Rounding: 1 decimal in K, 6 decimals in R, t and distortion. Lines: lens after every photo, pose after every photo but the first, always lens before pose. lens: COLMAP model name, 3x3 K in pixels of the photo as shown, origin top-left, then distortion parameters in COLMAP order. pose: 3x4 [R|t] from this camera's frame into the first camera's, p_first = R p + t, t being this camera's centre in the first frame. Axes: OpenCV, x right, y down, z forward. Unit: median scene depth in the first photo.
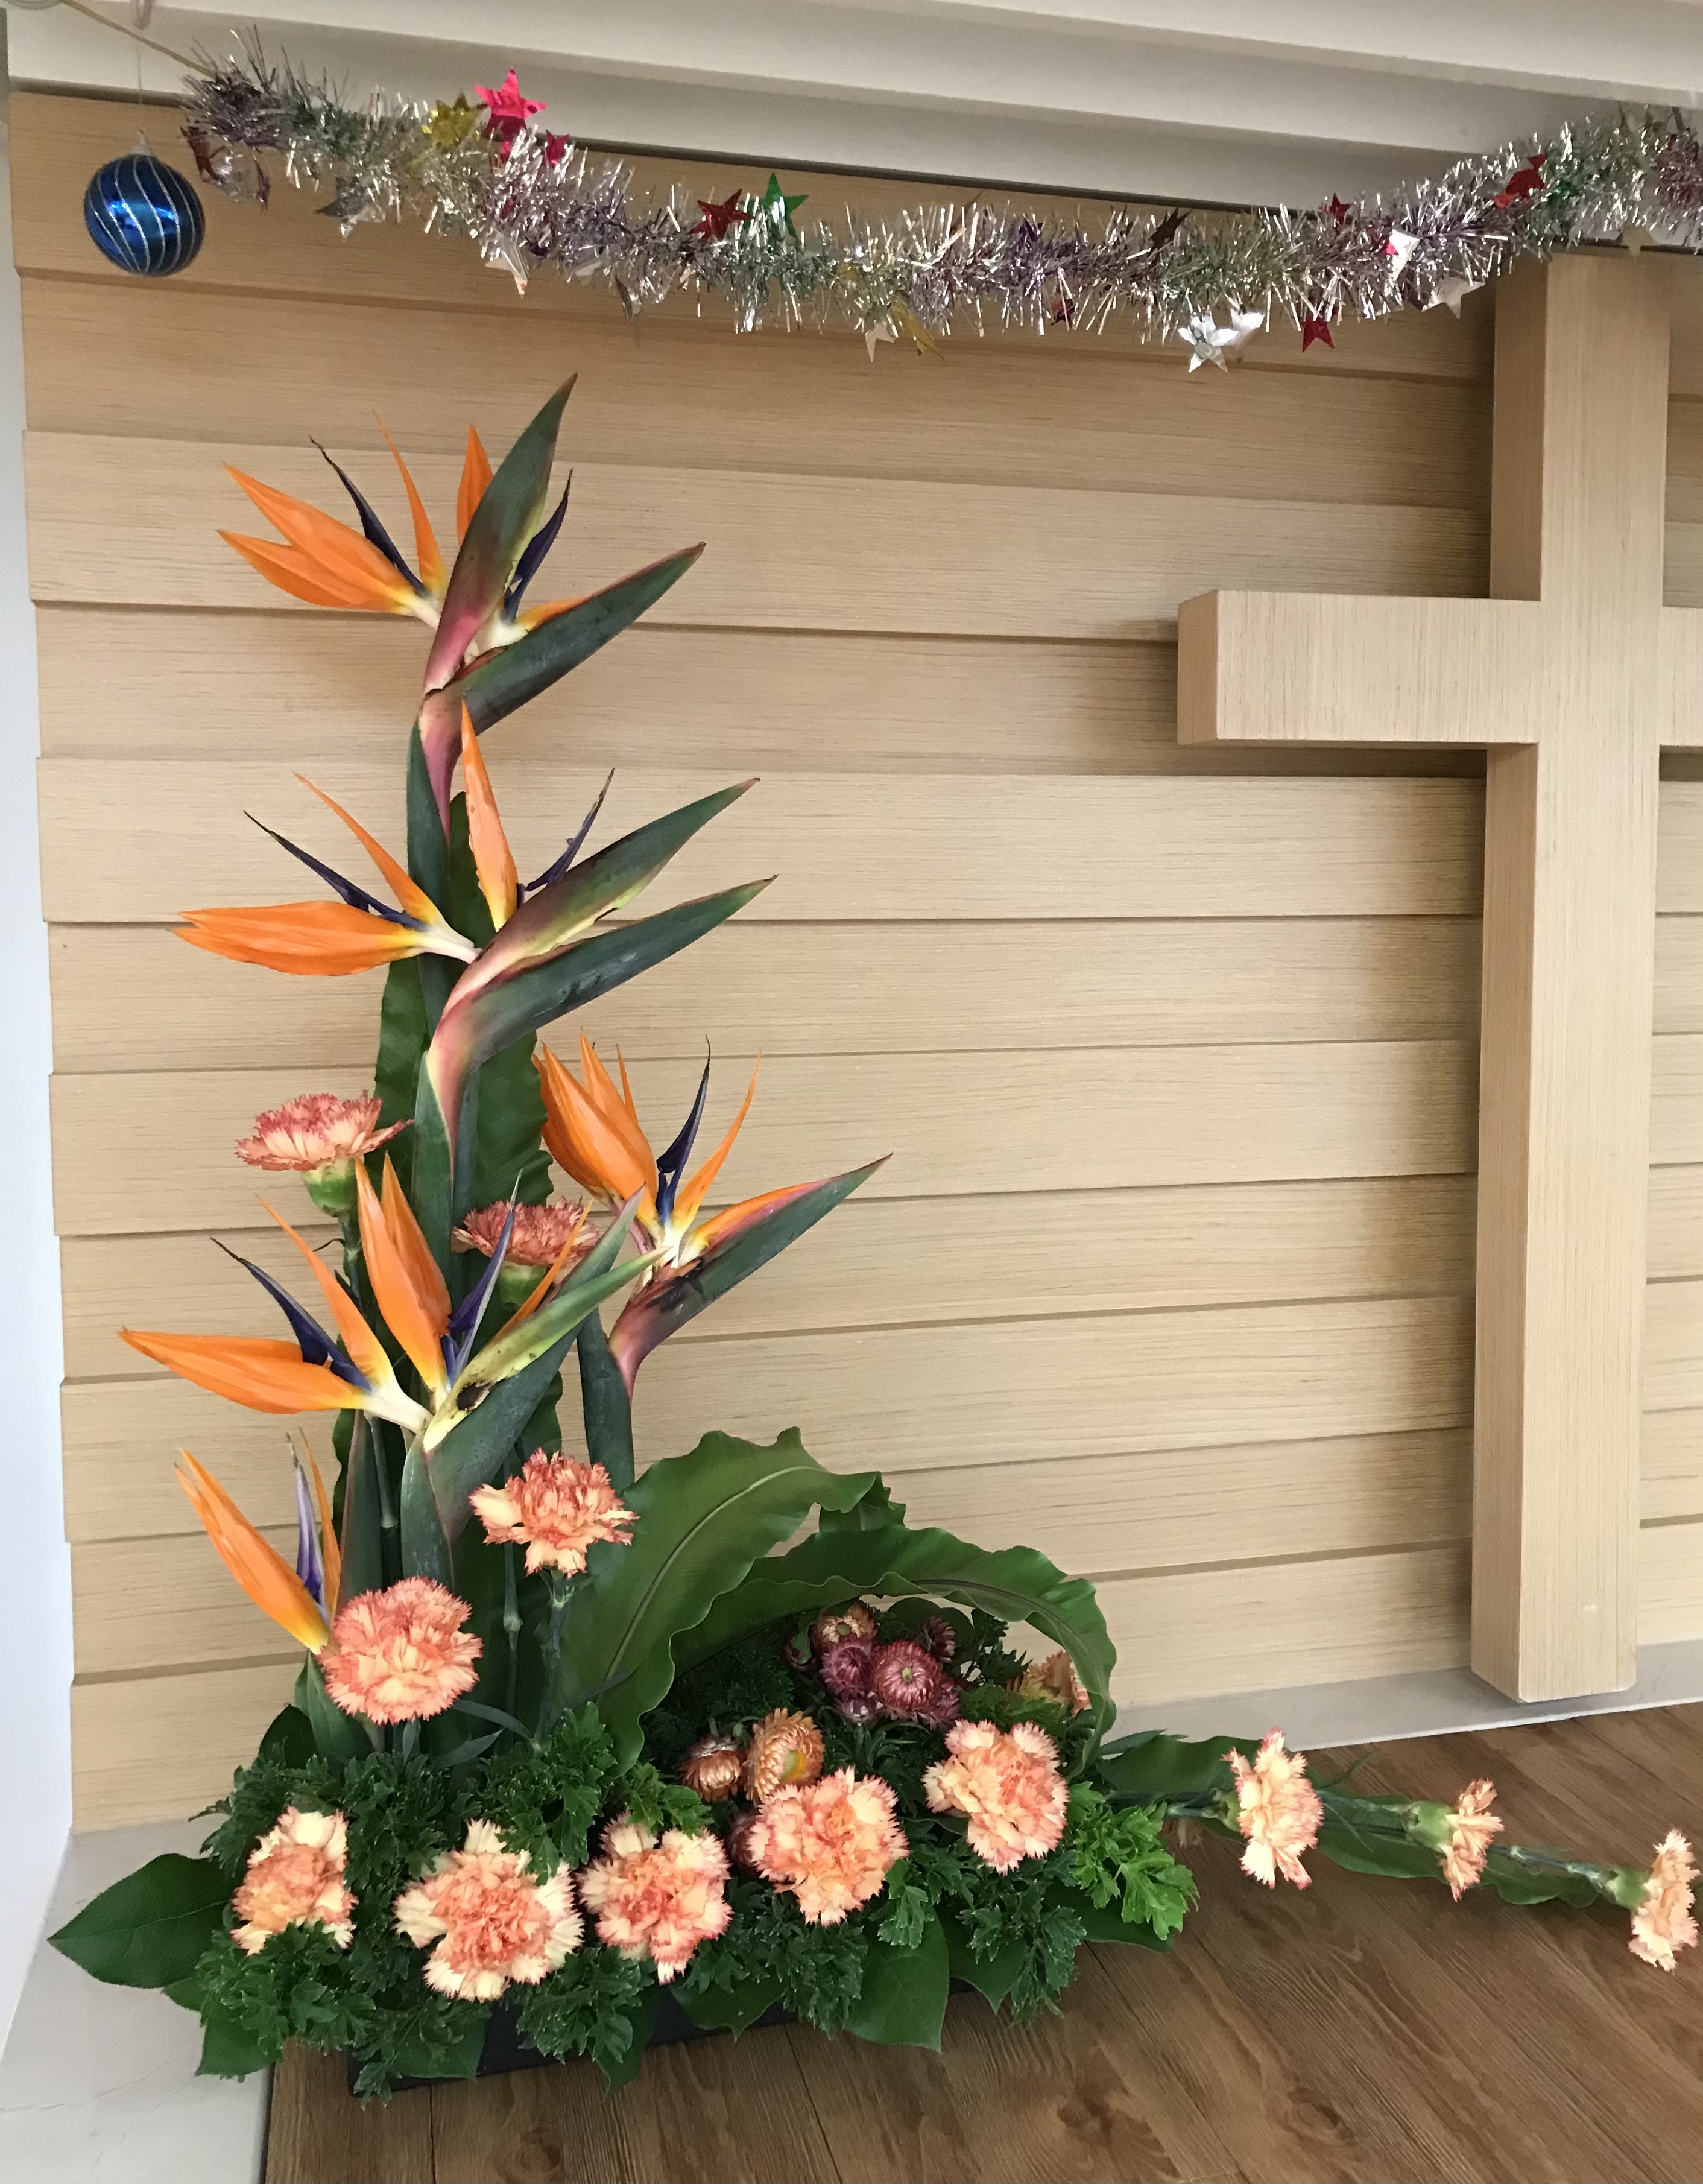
lens RADIAL K [[1986.3, 0, 916.3], [0, 1986.3, 1052.6], [0, 0, 1]] dist [0.057012, -0.057752]
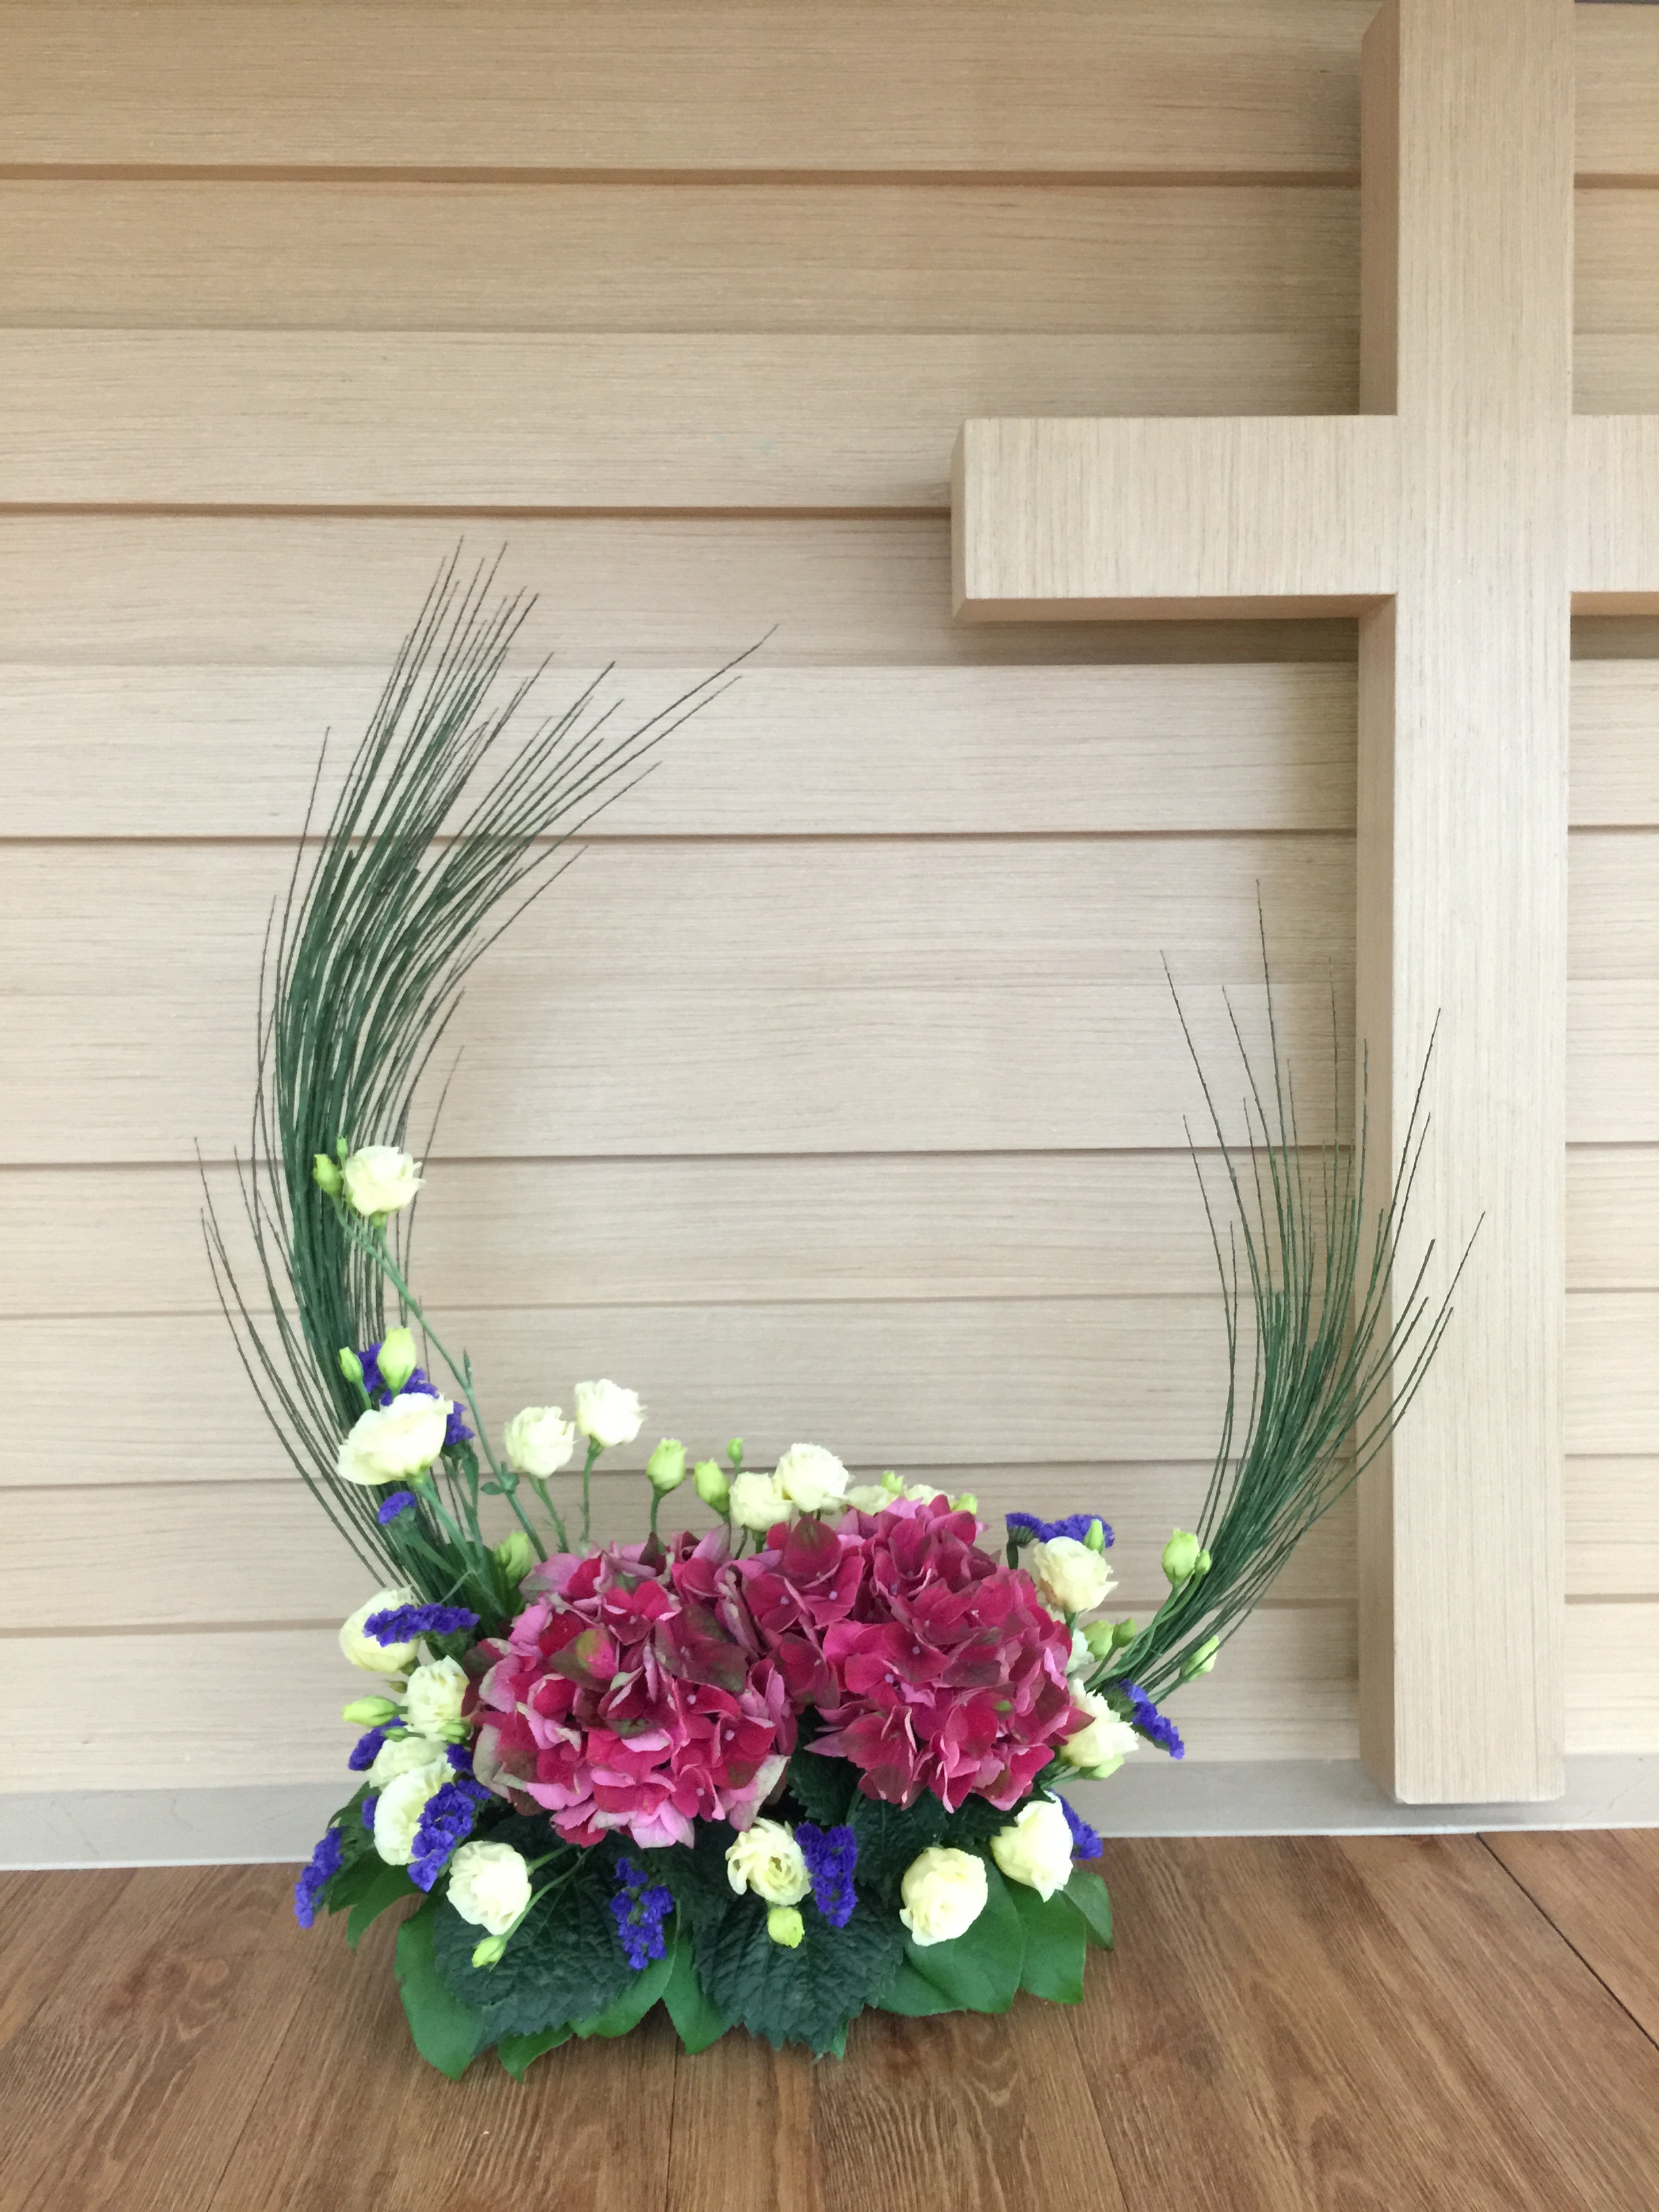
lens RADIAL K [[1900.7, 0, 820.7], [0, 1900.7, 1086.6], [0, 0, 1]] dist [0.095915, -0.124672]
pose [[0.972575, 0.002813, -0.232572, 0.261249], [-0.011399, 0.999302, -0.035581, 0.071828], [0.232310, 0.037256, 0.971928, 0.199824]]
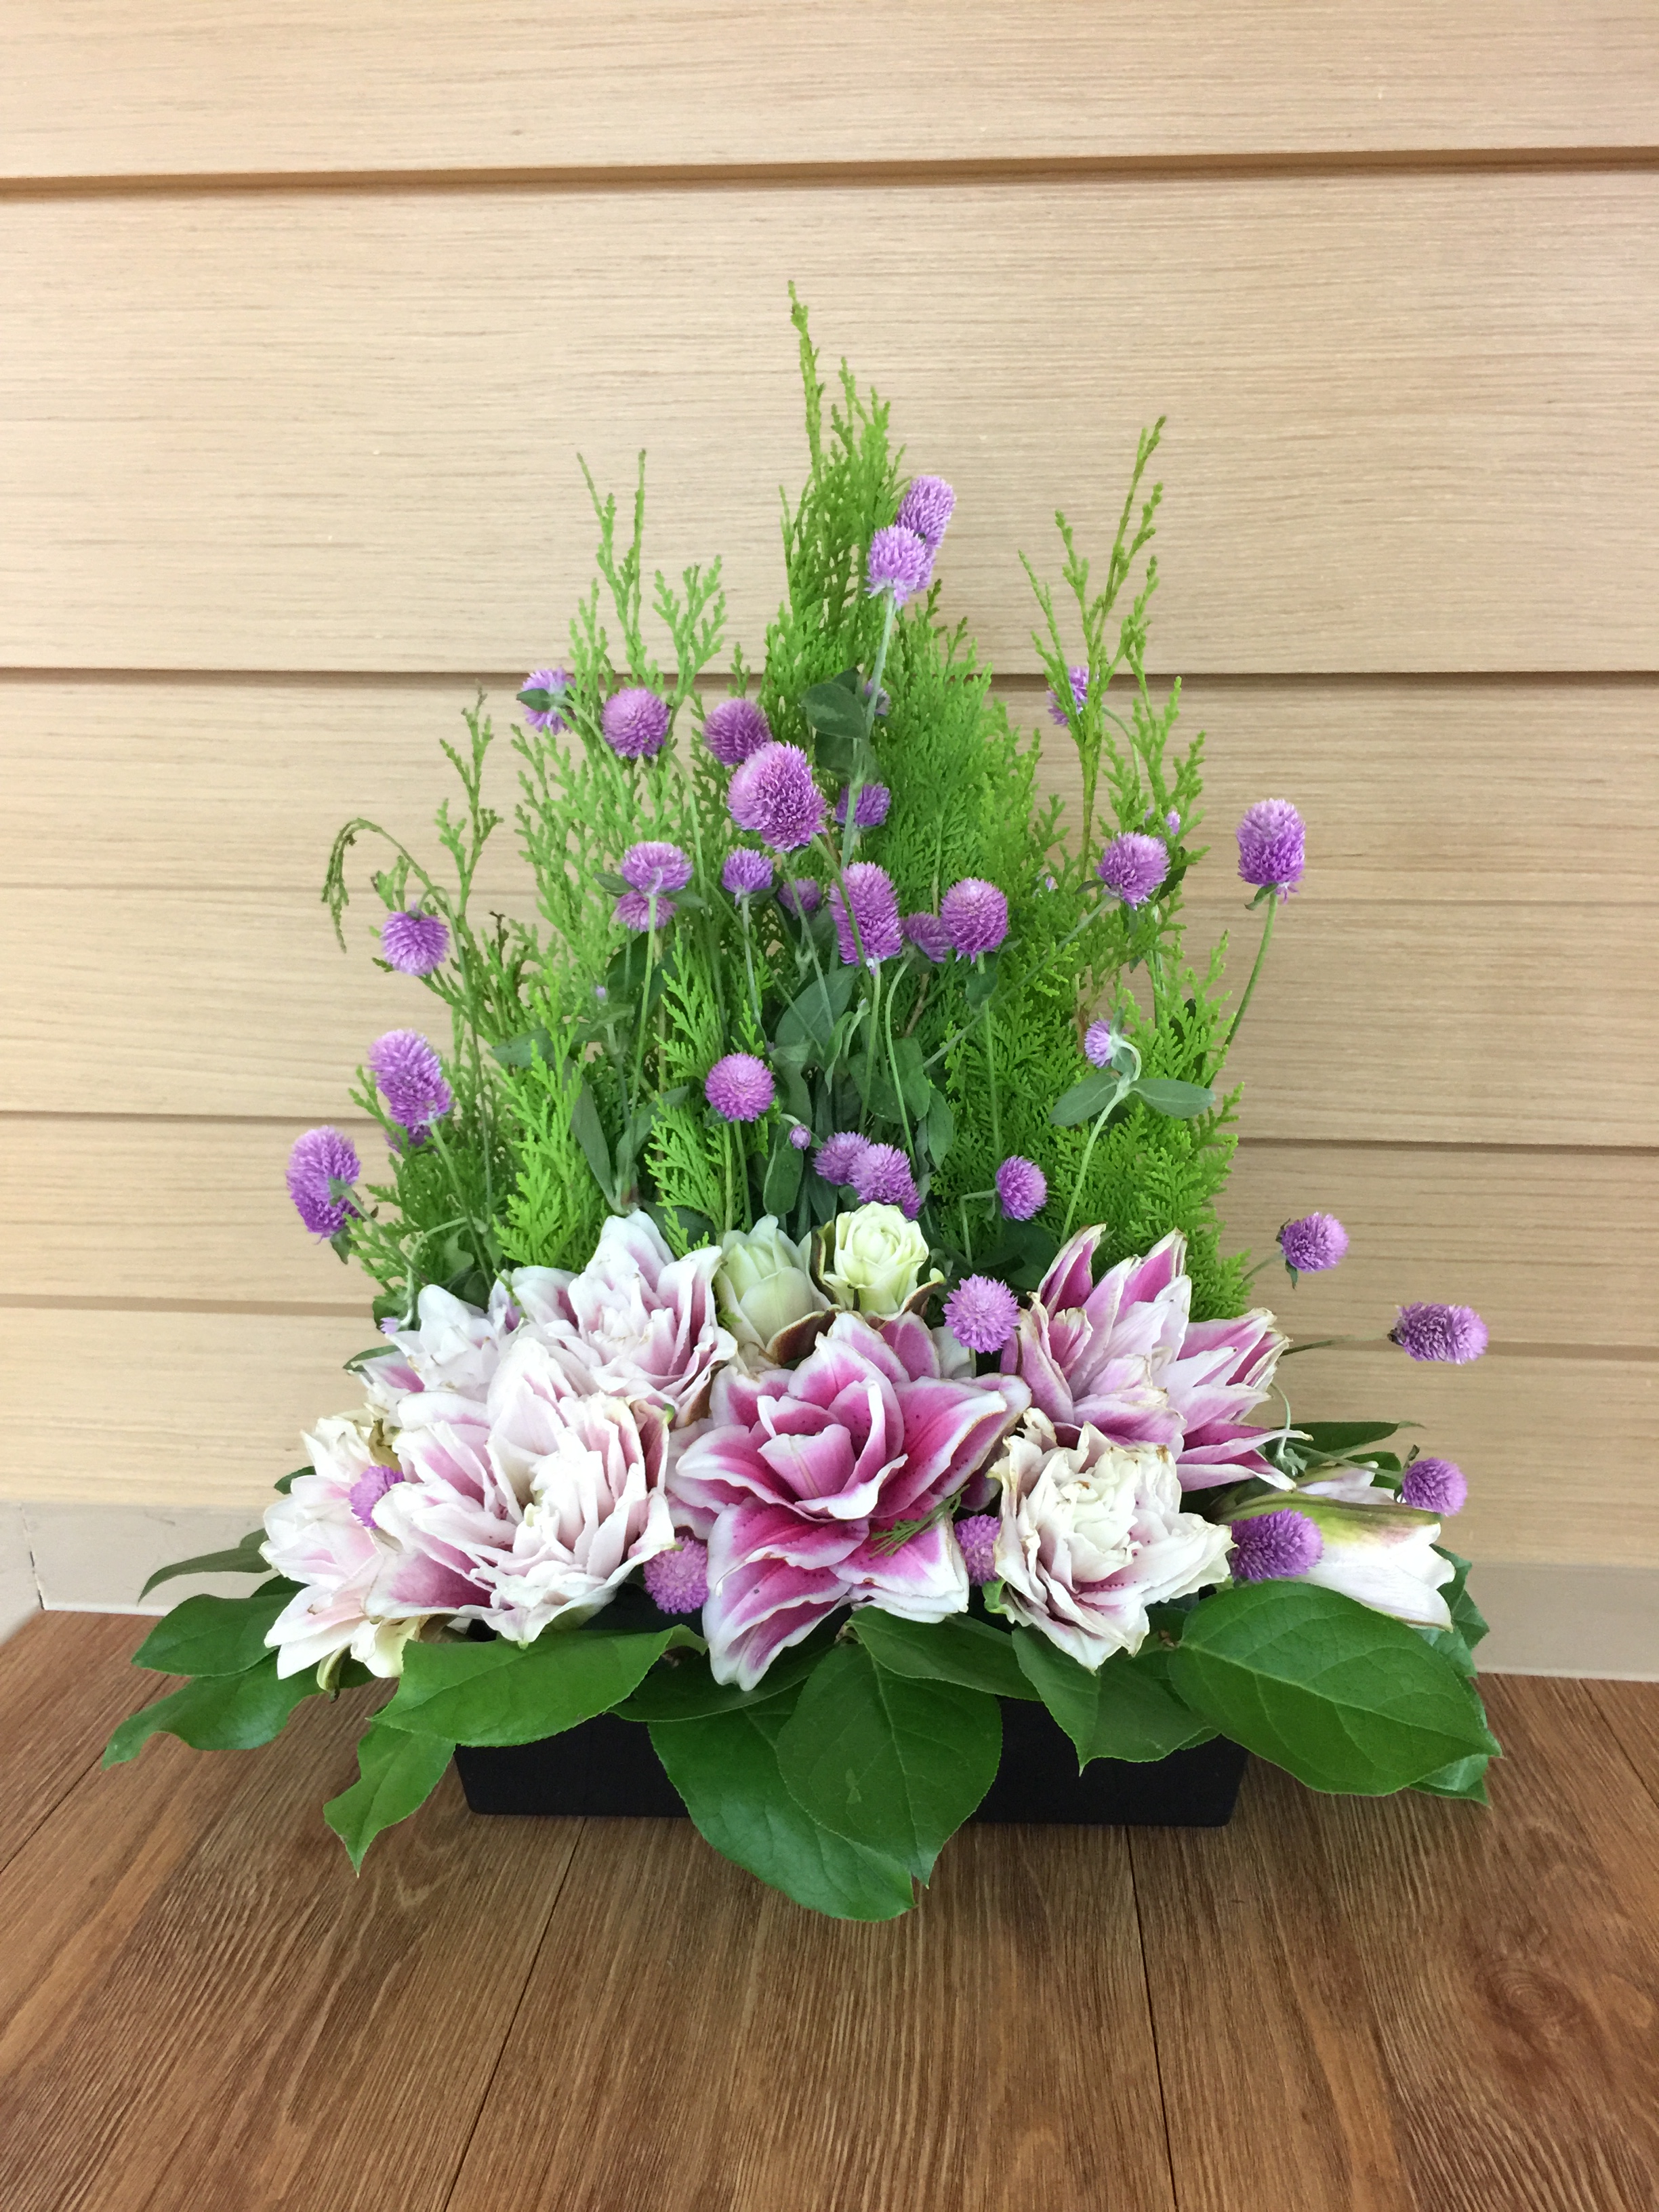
lens RADIAL K [[1886.6, 0, 832.3], [0, 1886.6, 1096.5], [0, 0, 1]] dist [0.086335, -0.115297]
pose [[0.939361, 0.074294, -0.334784, 0.127928], [-0.035672, 0.992123, 0.120079, 0.131833], [0.341068, -0.100855, 0.934613, 0.435907]]
